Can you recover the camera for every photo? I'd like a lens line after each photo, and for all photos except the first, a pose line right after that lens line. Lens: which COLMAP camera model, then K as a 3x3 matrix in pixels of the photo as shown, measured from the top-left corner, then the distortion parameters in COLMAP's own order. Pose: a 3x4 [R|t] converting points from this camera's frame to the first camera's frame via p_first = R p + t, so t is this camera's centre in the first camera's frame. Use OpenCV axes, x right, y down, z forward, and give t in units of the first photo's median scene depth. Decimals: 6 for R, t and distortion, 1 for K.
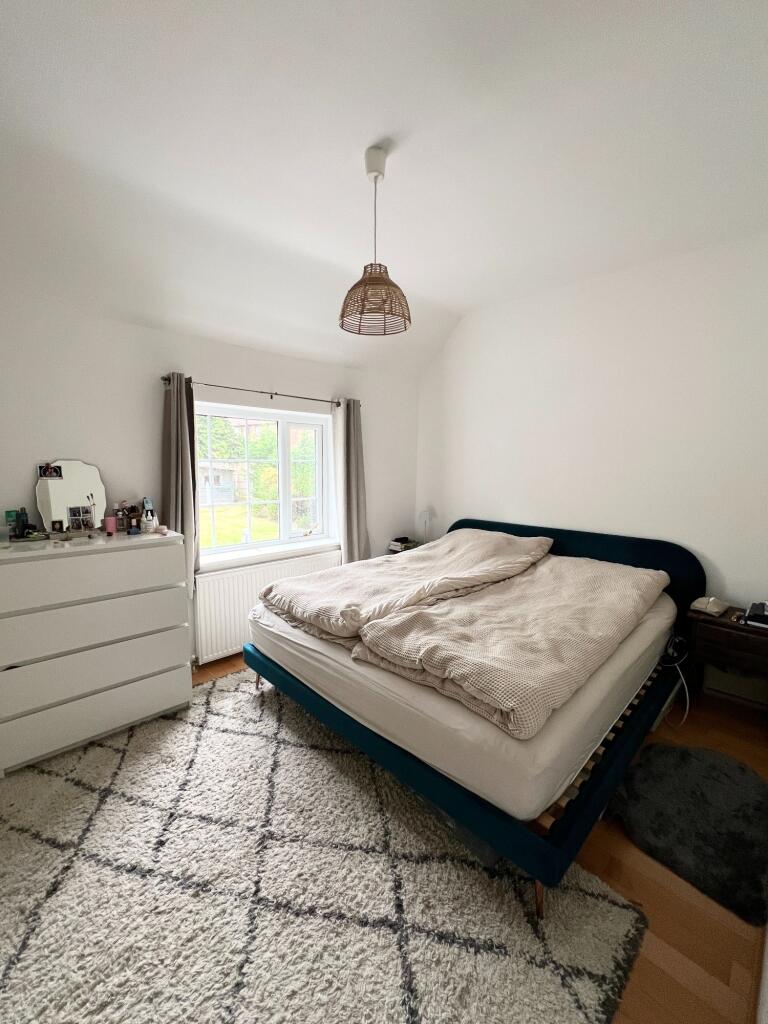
lens RADIAL K [[408.3, 0, 384.8], [0, 408.3, 511.7], [0, 0, 1]] dist [-0.010256, -0.000079]
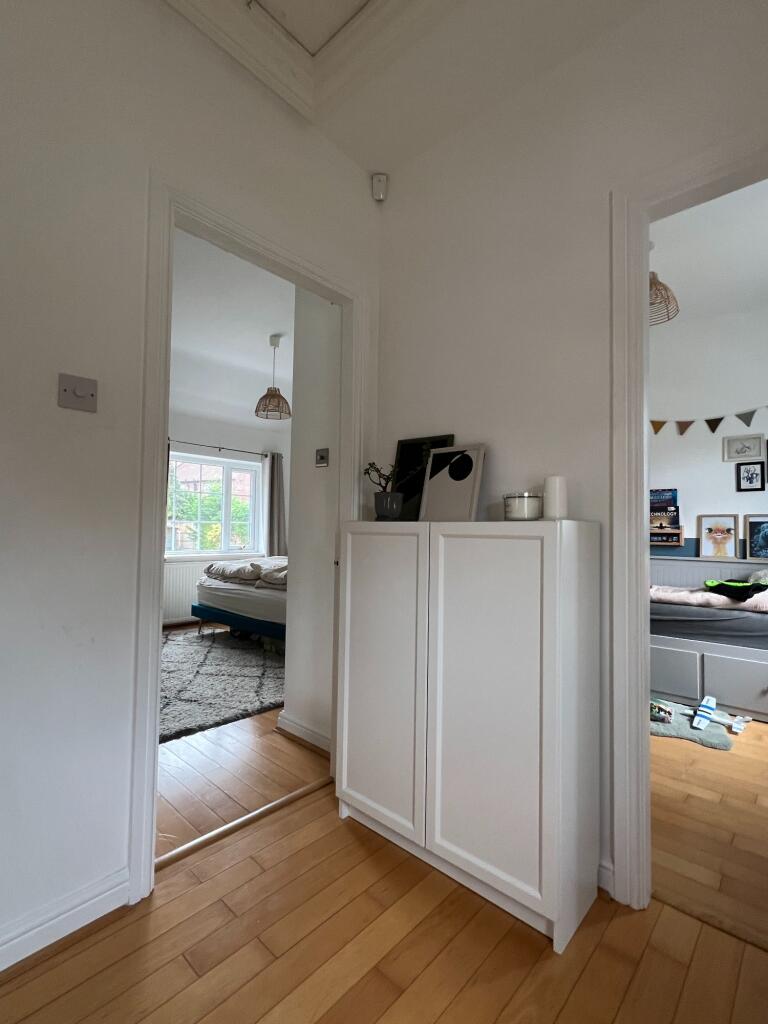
lens RADIAL K [[473.5, 0, 384.3], [0, 473.5, 512.7], [0, 0, 1]] dist [0.001441, -0.000006]
pose [[0.997937, 0.010293, 0.063377, 0.337521], [-0.000756, 0.988883, -0.148692, 0.315173], [-0.064203, 0.148337, 0.986851, -1.114775]]
